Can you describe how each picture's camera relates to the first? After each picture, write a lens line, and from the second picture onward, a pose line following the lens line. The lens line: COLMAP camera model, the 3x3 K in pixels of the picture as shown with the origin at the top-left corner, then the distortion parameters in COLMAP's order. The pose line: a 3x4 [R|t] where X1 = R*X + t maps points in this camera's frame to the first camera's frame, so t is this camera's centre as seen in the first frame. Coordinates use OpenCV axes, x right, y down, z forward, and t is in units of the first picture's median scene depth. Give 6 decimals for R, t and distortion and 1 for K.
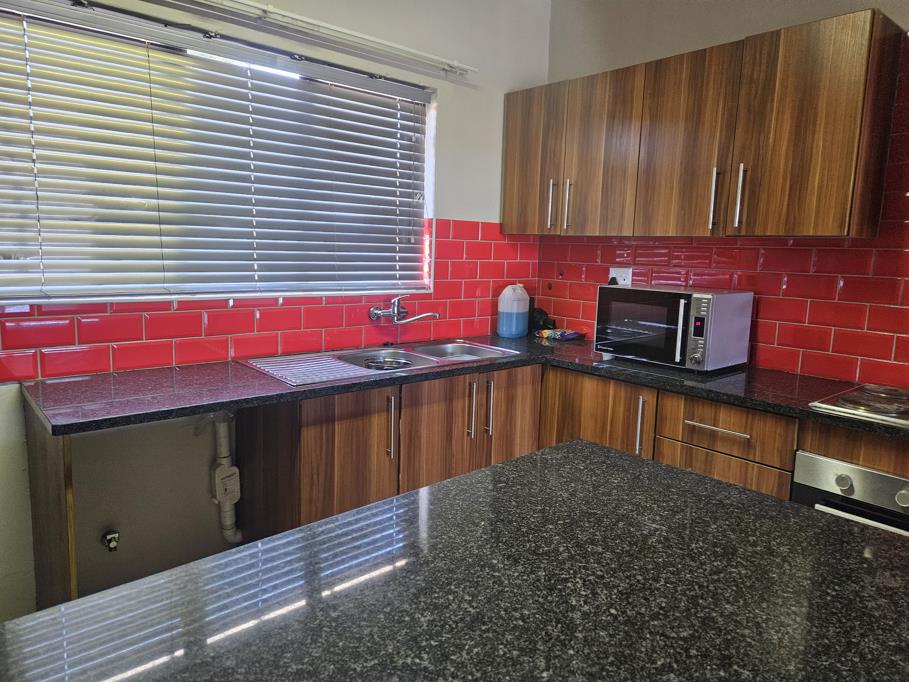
lens RADIAL K [[606.9, 0, 458.1], [0, 606.9, 330.6], [0, 0, 1]] dist [0.066664, -0.034136]
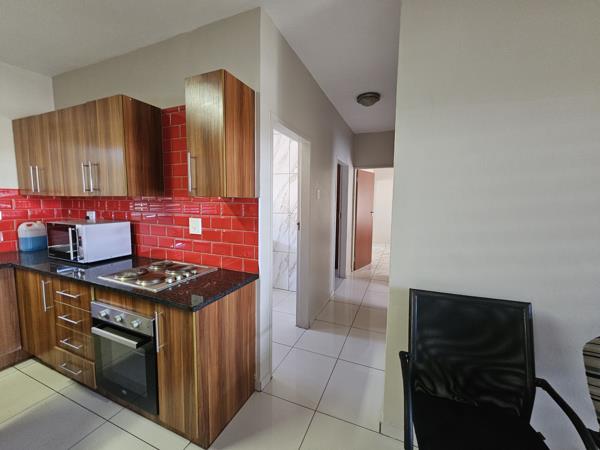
lens RADIAL K [[244.6, 0, 303.0], [0, 244.6, 220.4], [0, 0, 1]] dist [0.002190, -0.001164]
pose [[0.901031, -0.055837, 0.430147, 0.589232], [0.074442, 0.996872, -0.026529, 0.000894], [-0.427320, 0.055924, 0.902369, -0.028278]]
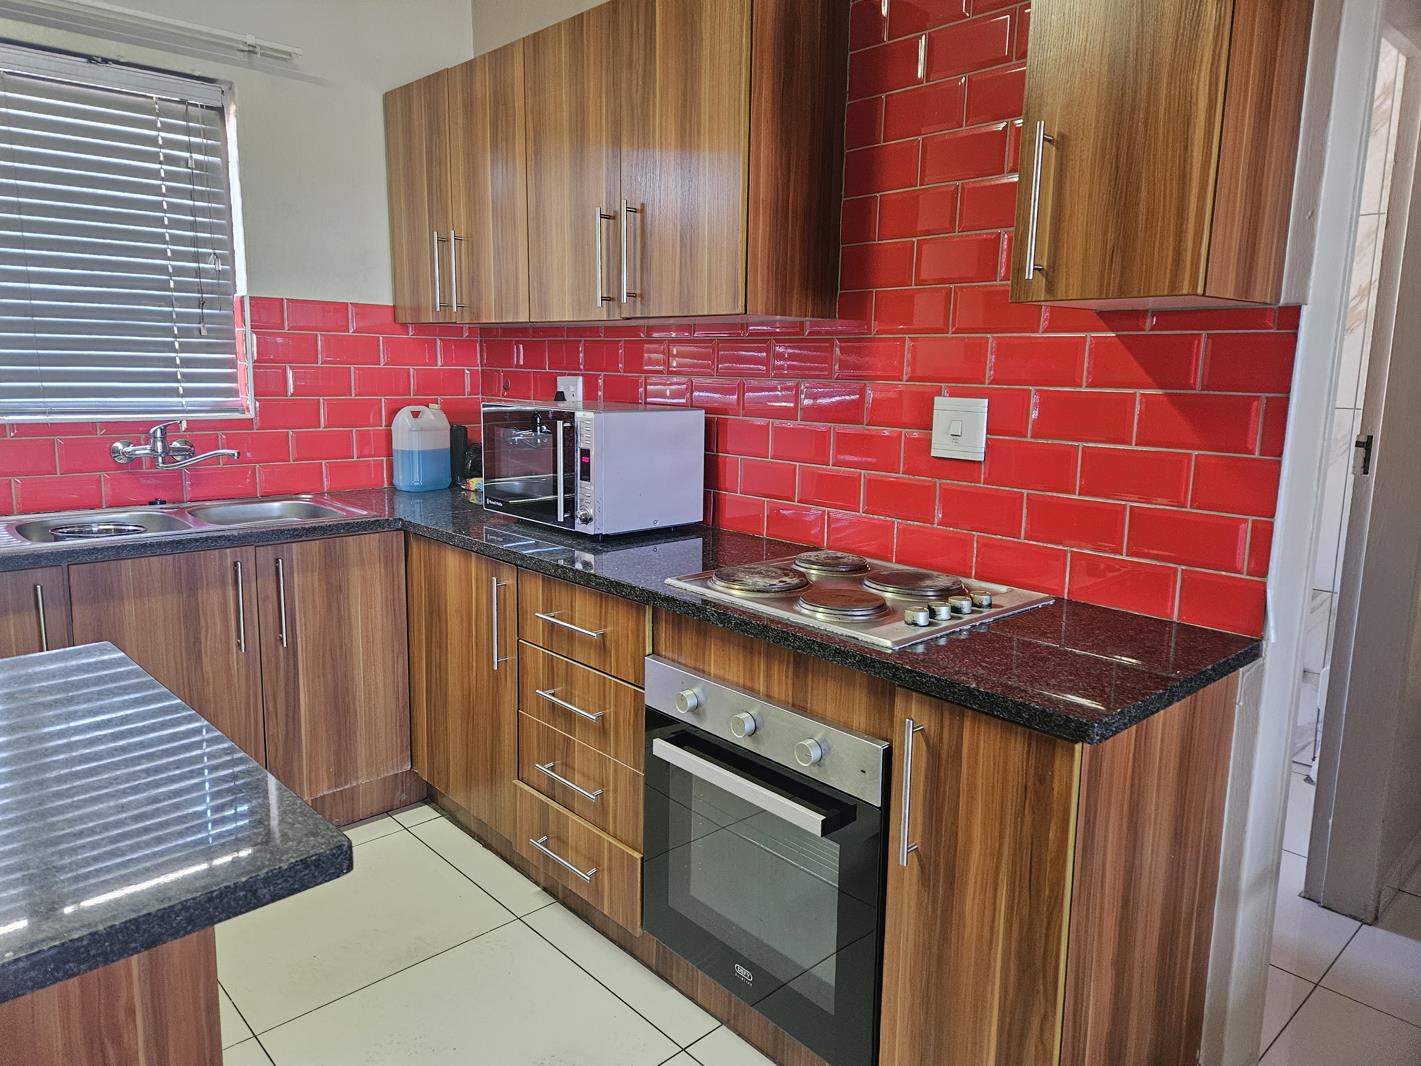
lens RADIAL K [[948.8, 0, 702.6], [0, 948.8, 507.5], [0, 0, 1]] dist [0.066664, -0.034136]
pose [[0.999715, -0.014626, 0.018856, 0.411388], [0.014355, 0.999793, 0.014431, 0.021241], [-0.019063, -0.014156, 0.999718, 0.022722]]
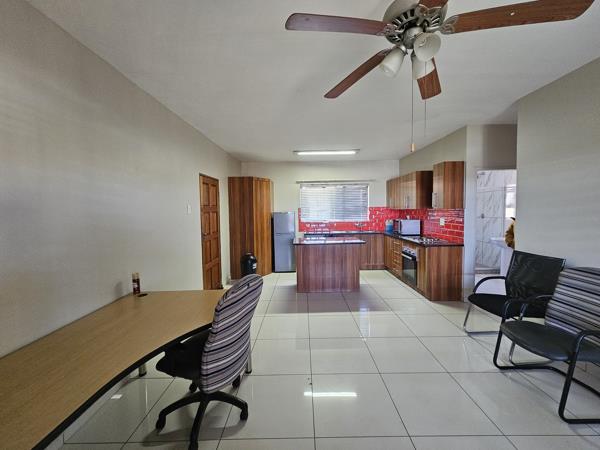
lens RADIAL K [[244.6, 0, 300.4], [0, 244.6, 220.2], [0, 0, 1]] dist [0.002190, -0.001164]
pose [[0.739653, -0.012223, -0.672878, 0.978603], [-0.054725, 0.995432, -0.078237, 0.130604], [0.670760, 0.094692, 0.735605, -0.974516]]
